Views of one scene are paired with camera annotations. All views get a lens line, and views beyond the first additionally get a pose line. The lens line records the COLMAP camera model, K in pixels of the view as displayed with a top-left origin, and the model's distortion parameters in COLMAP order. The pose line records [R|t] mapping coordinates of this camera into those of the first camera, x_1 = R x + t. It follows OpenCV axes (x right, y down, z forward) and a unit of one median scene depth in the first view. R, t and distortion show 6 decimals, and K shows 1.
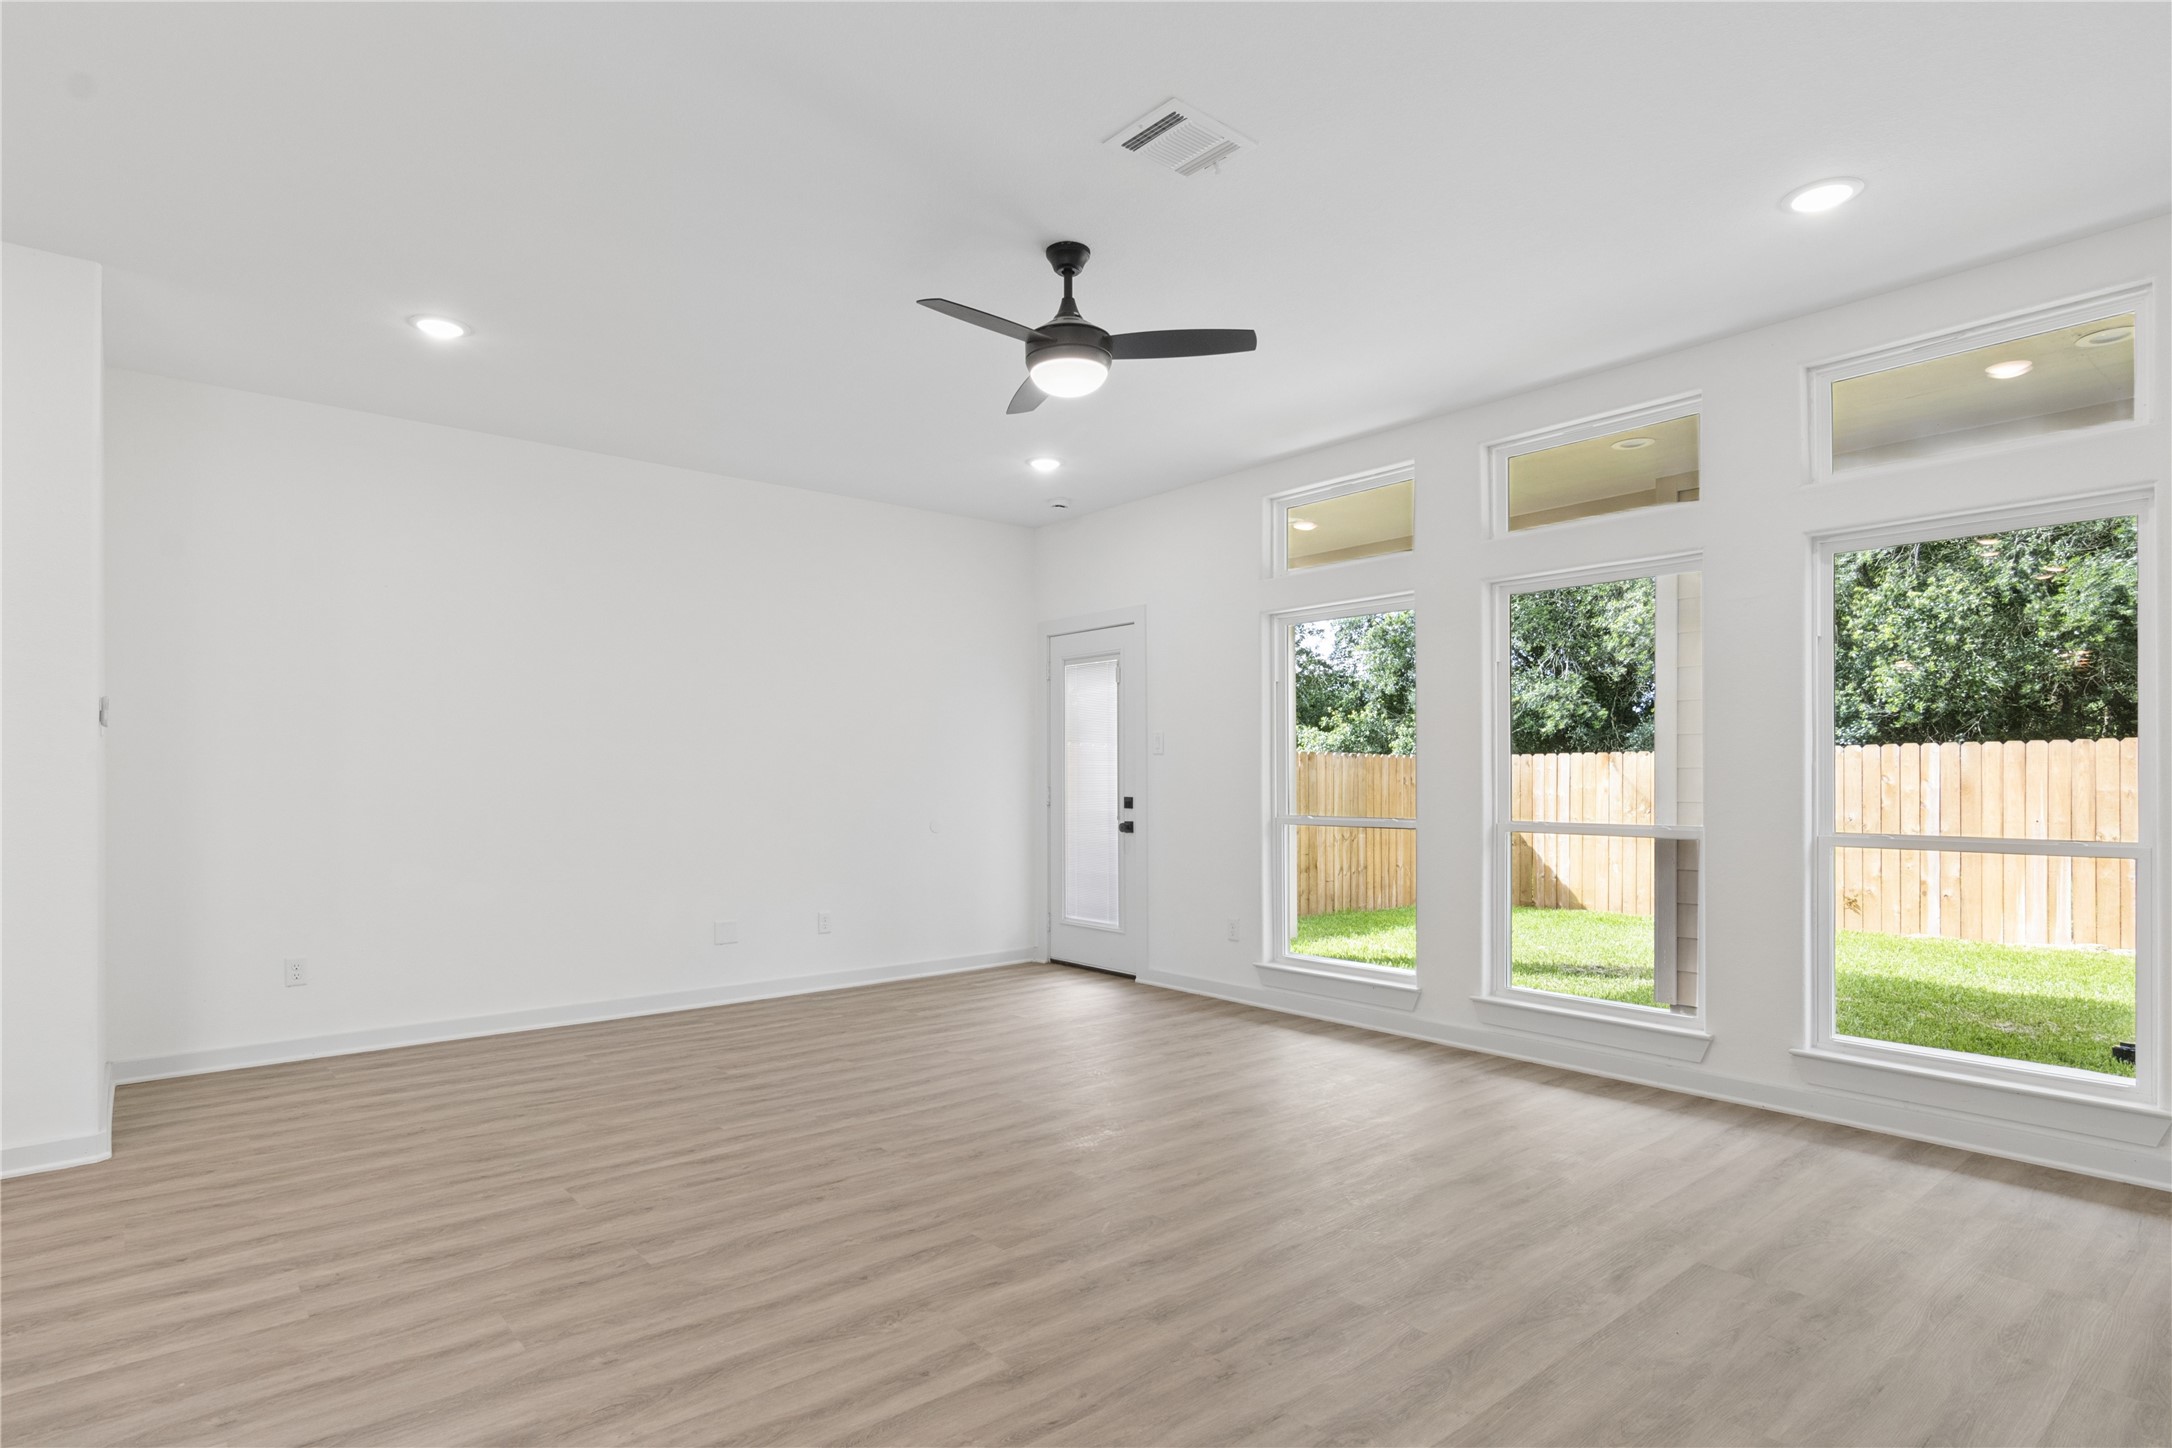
lens RADIAL K [[1128.8, 0, 1084.4], [0, 1128.8, 749.1], [0, 0, 1]] dist [0.001701, 0.000498]
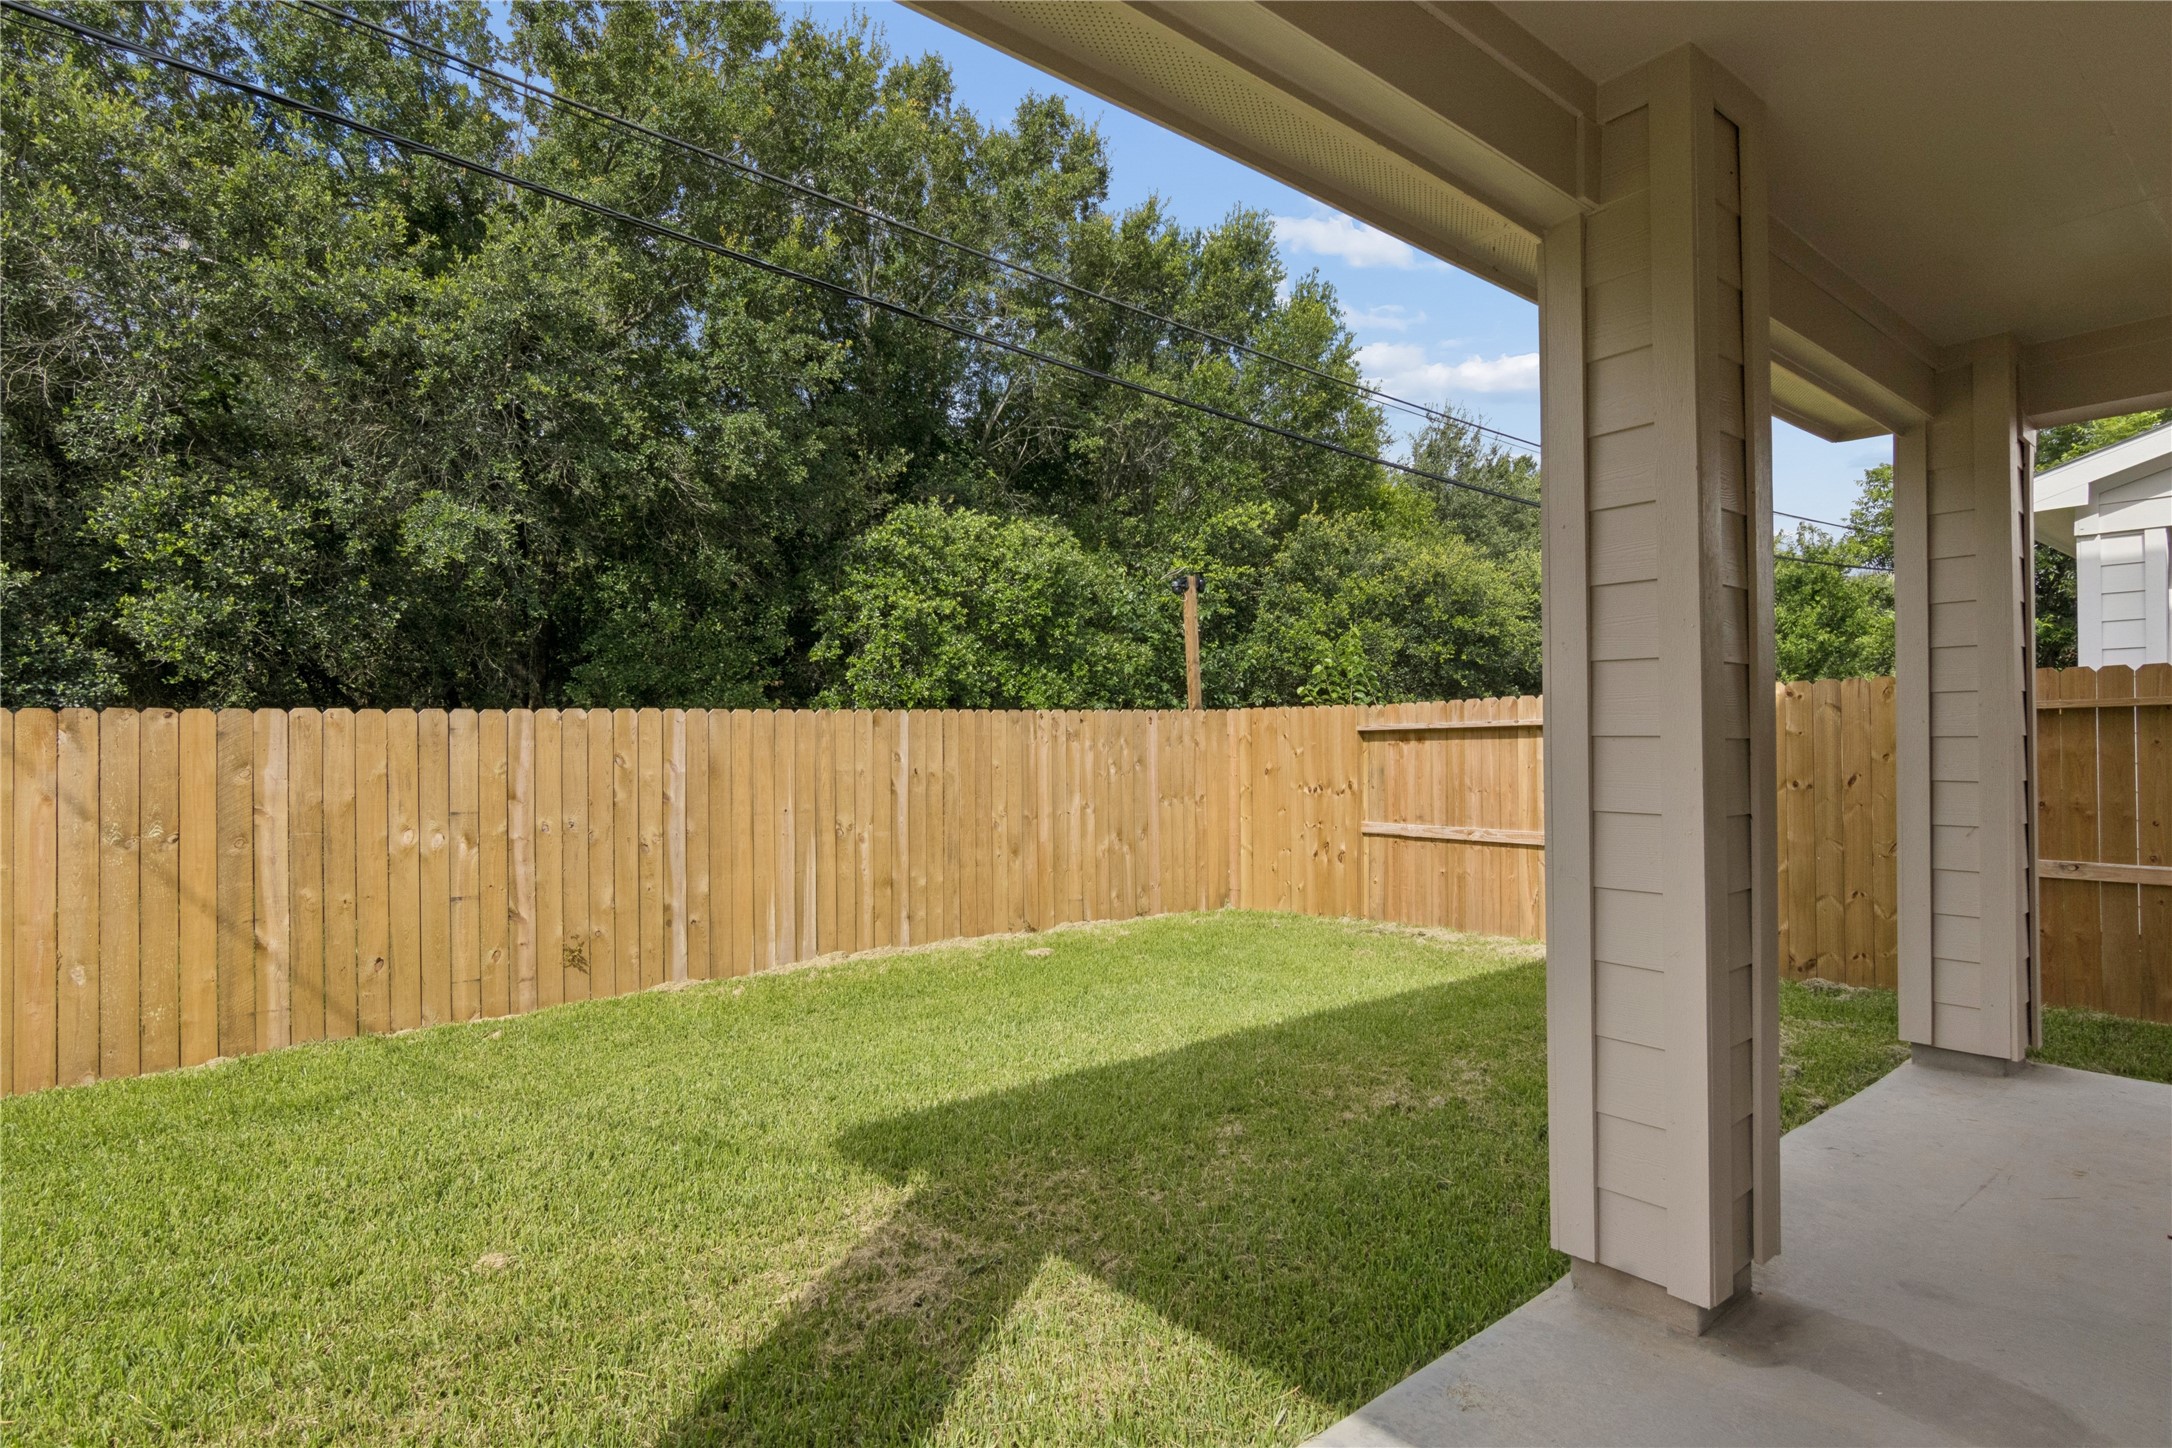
lens RADIAL K [[1128.8, 0, 1085.0], [0, 1128.8, 735.8], [0, 0, 1]] dist [0.001701, 0.000498]
pose [[0.010269, 0.003251, 0.999942, 0.047860], [-0.013593, 0.999903, -0.003111, 0.010642], [-0.999855, -0.013561, 0.010312, 0.736177]]
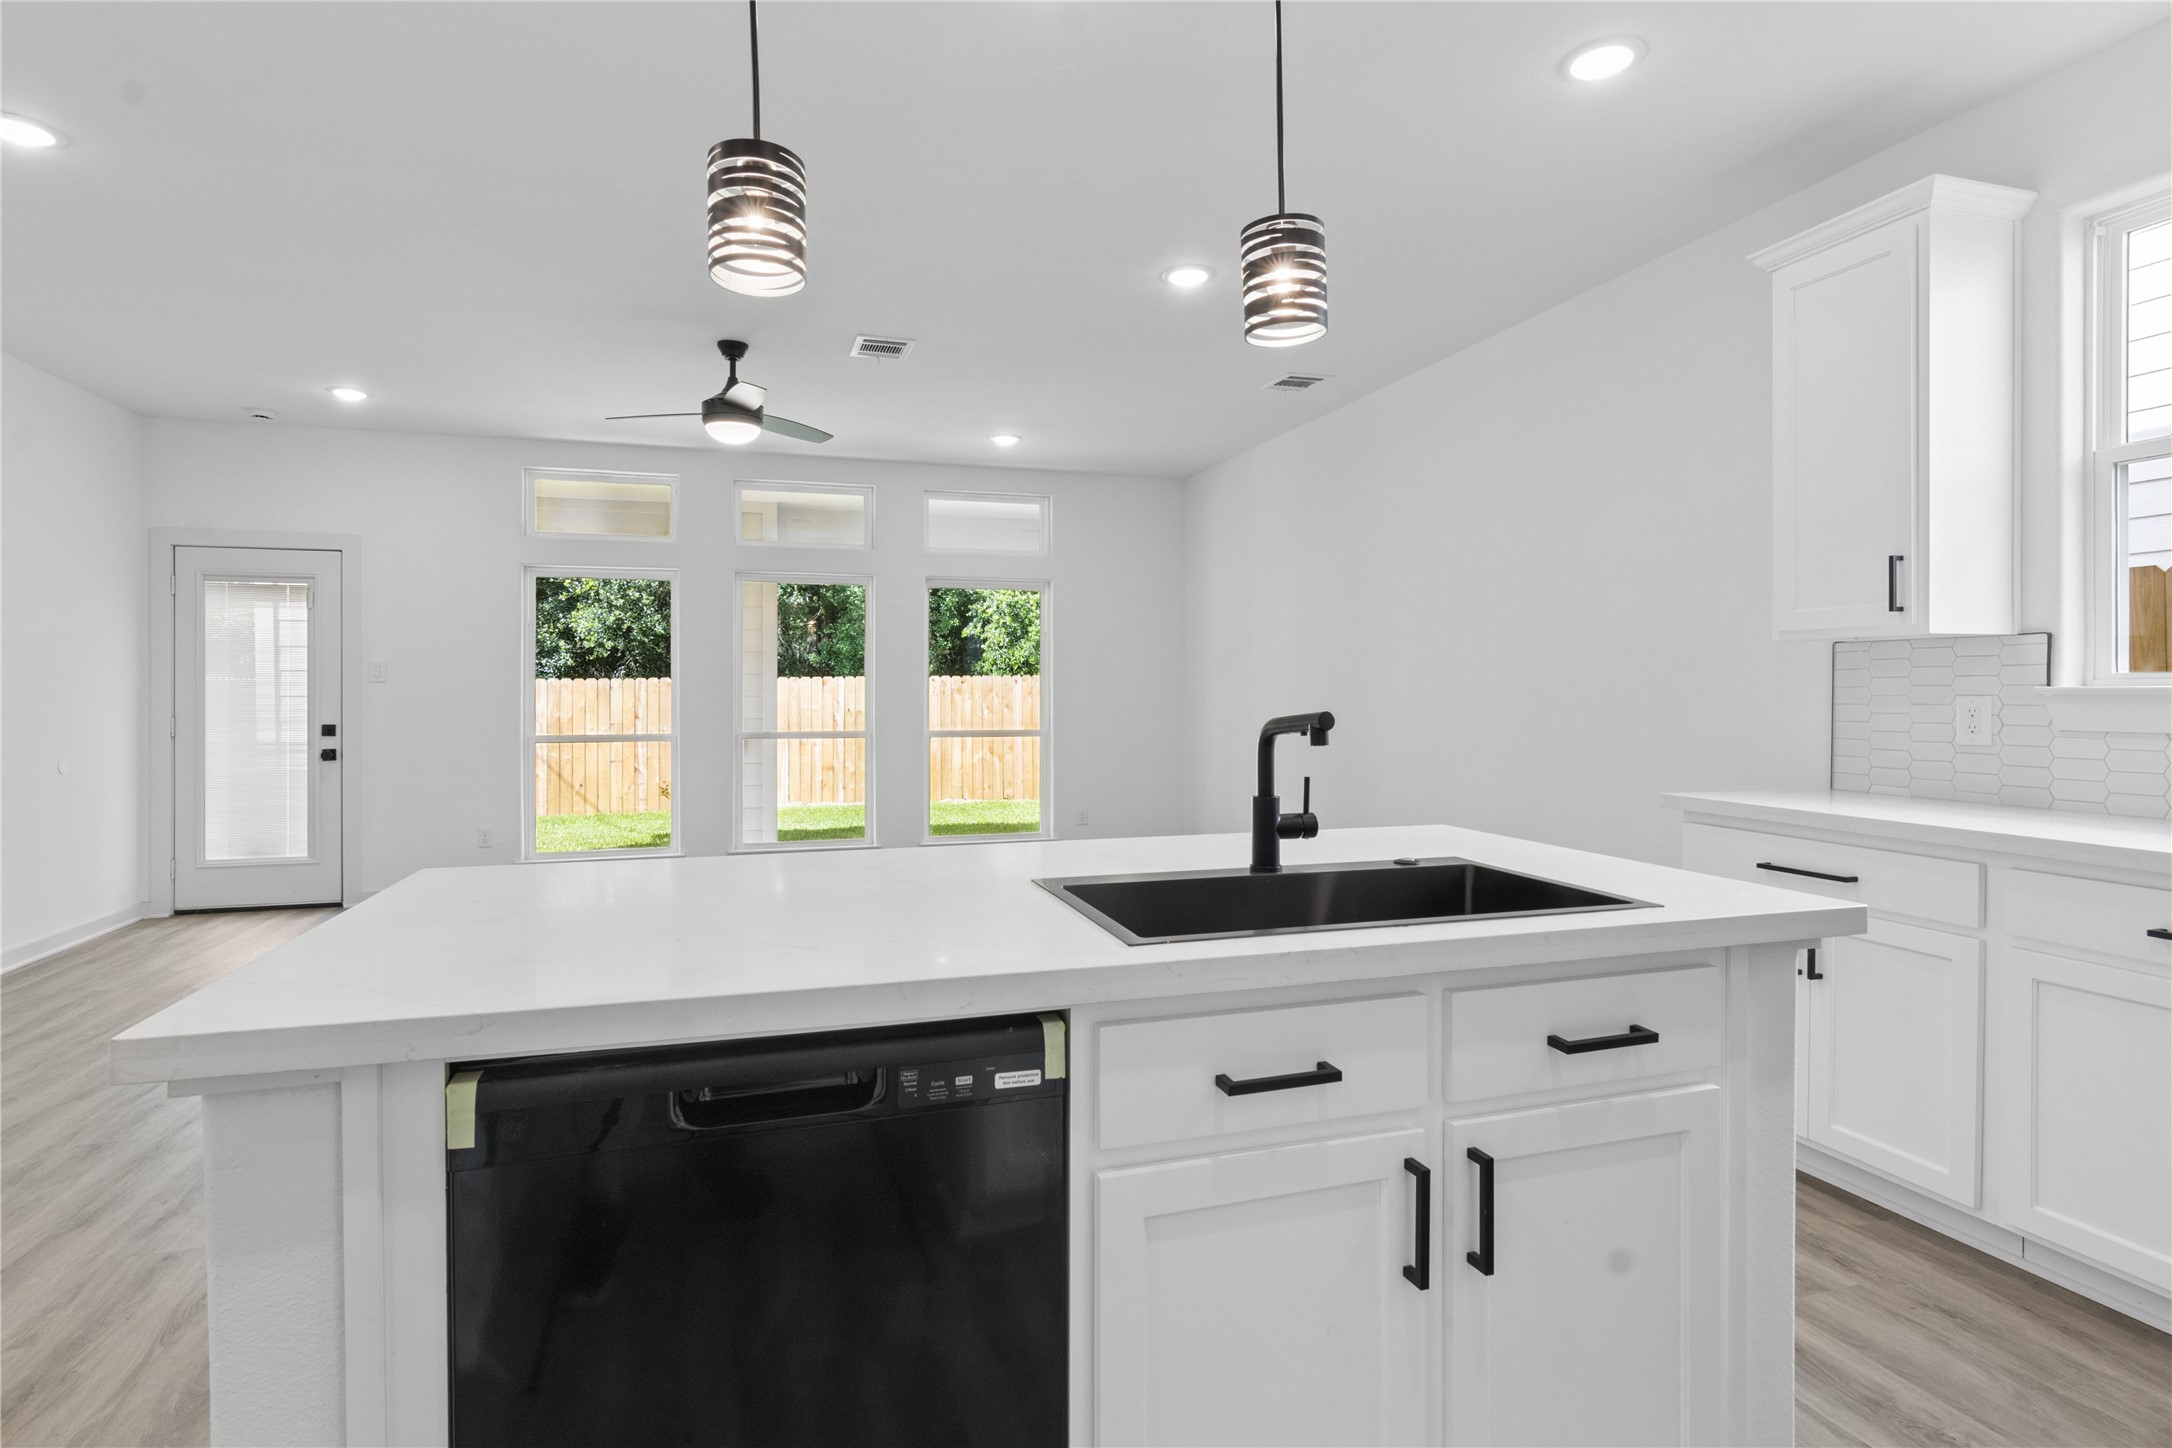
lens RADIAL K [[1128.8, 0, 1087.0], [0, 1128.8, 712.3], [0, 0, 1]] dist [0.001701, 0.000498]
pose [[0.383472, -0.015232, 0.923427, -0.406864], [-0.018383, 0.999540, 0.024121, -0.002973], [-0.923369, -0.026226, 0.383016, 0.002301]]
